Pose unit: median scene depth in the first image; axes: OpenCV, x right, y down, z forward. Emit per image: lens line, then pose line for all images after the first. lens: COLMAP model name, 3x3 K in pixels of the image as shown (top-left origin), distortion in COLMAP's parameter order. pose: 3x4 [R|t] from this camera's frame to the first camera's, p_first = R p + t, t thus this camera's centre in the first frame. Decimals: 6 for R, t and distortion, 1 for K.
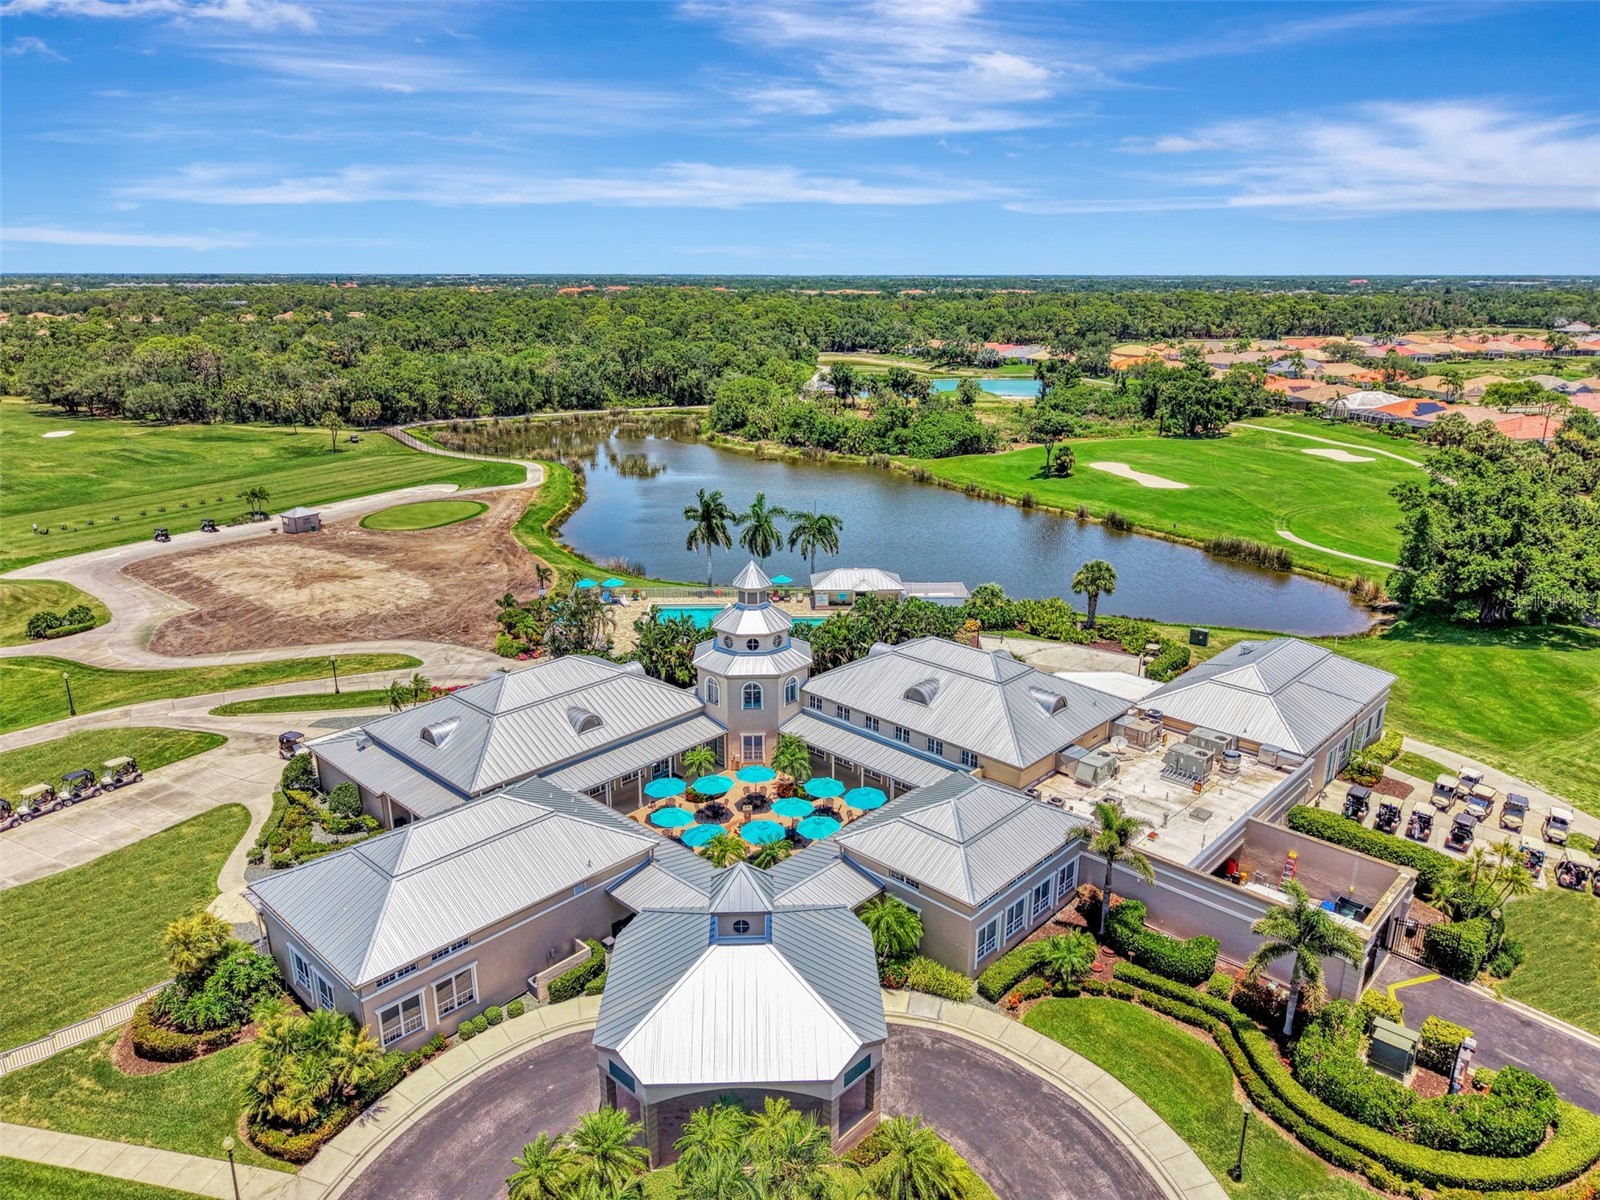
lens RADIAL K [[1089.8, 0, 769.8], [0, 1089.8, 598.8], [0, 0, 1]] dist [0.021392, -0.018640]
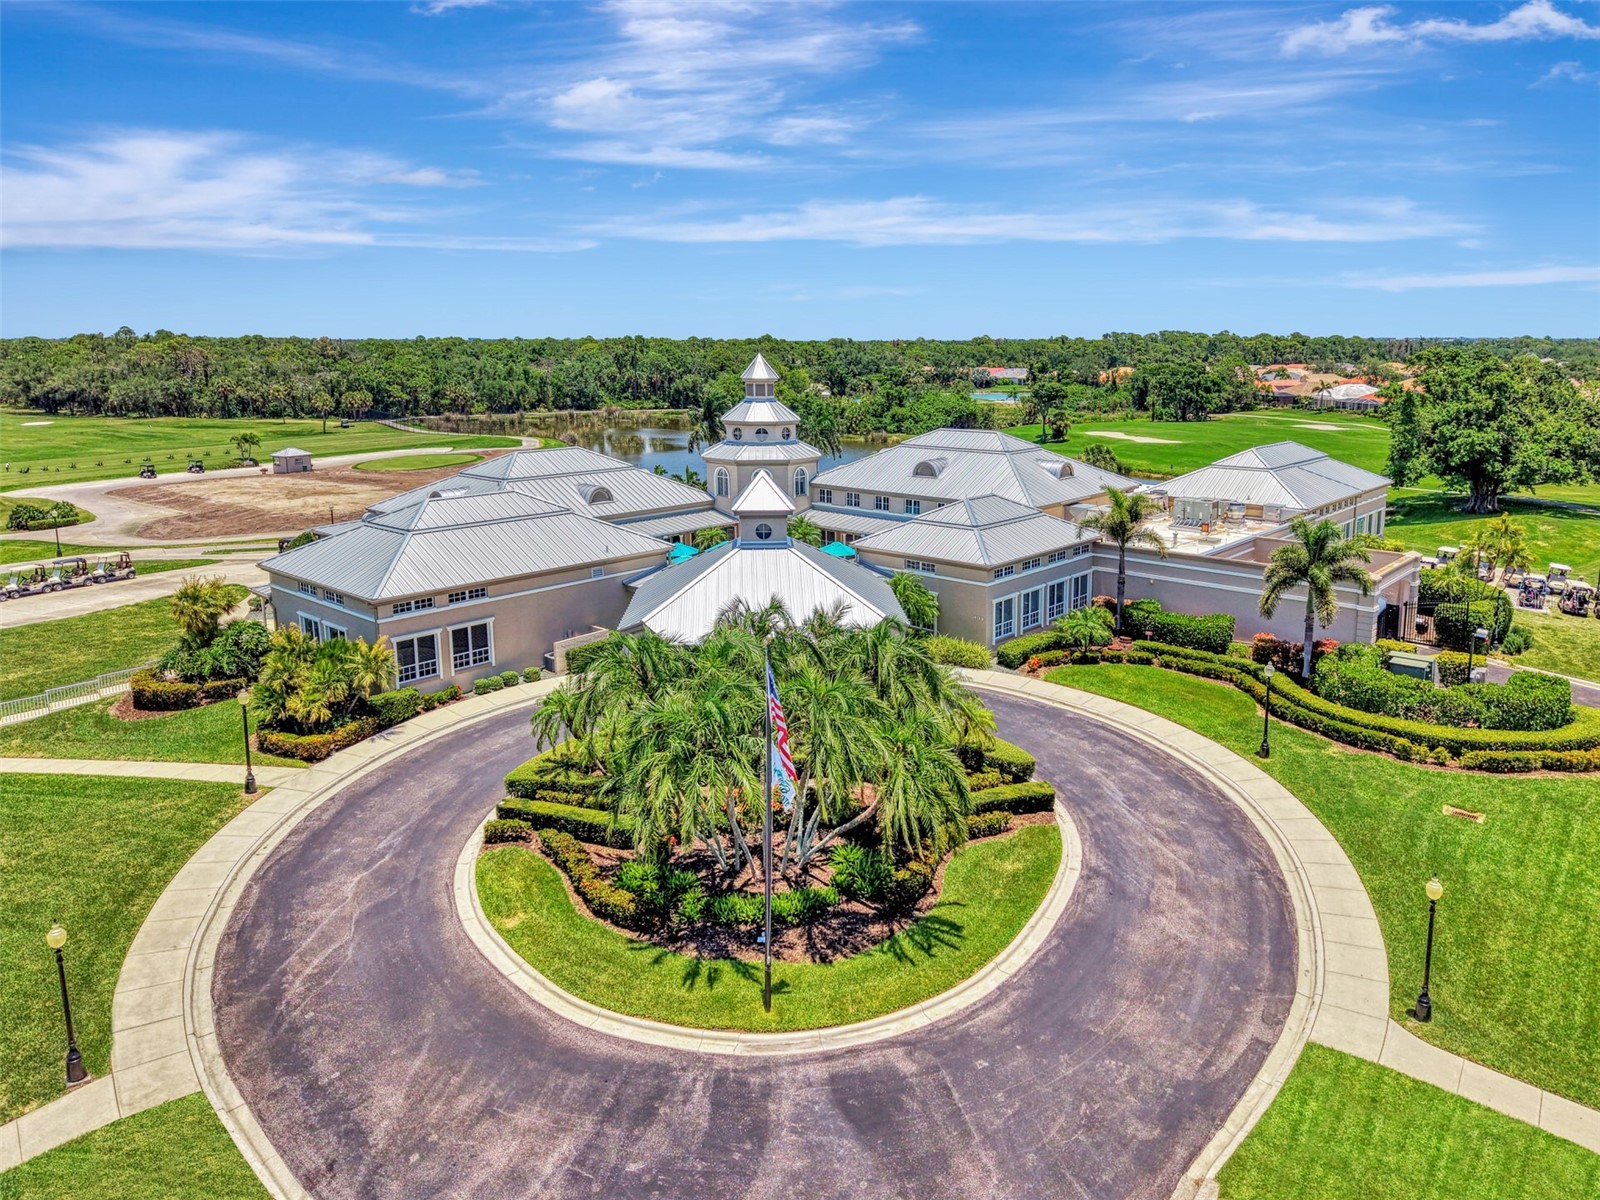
lens RADIAL K [[1135.8, 0, 800.0], [0, 1135.8, 600.0], [0, 0, 1]] dist [0.030910, -0.034382]
pose [[0.999246, -0.013994, 0.036220, -0.012805], [0.018794, 0.990563, -0.135762, 0.208491], [-0.033978, 0.136340, 0.990079, -0.013389]]
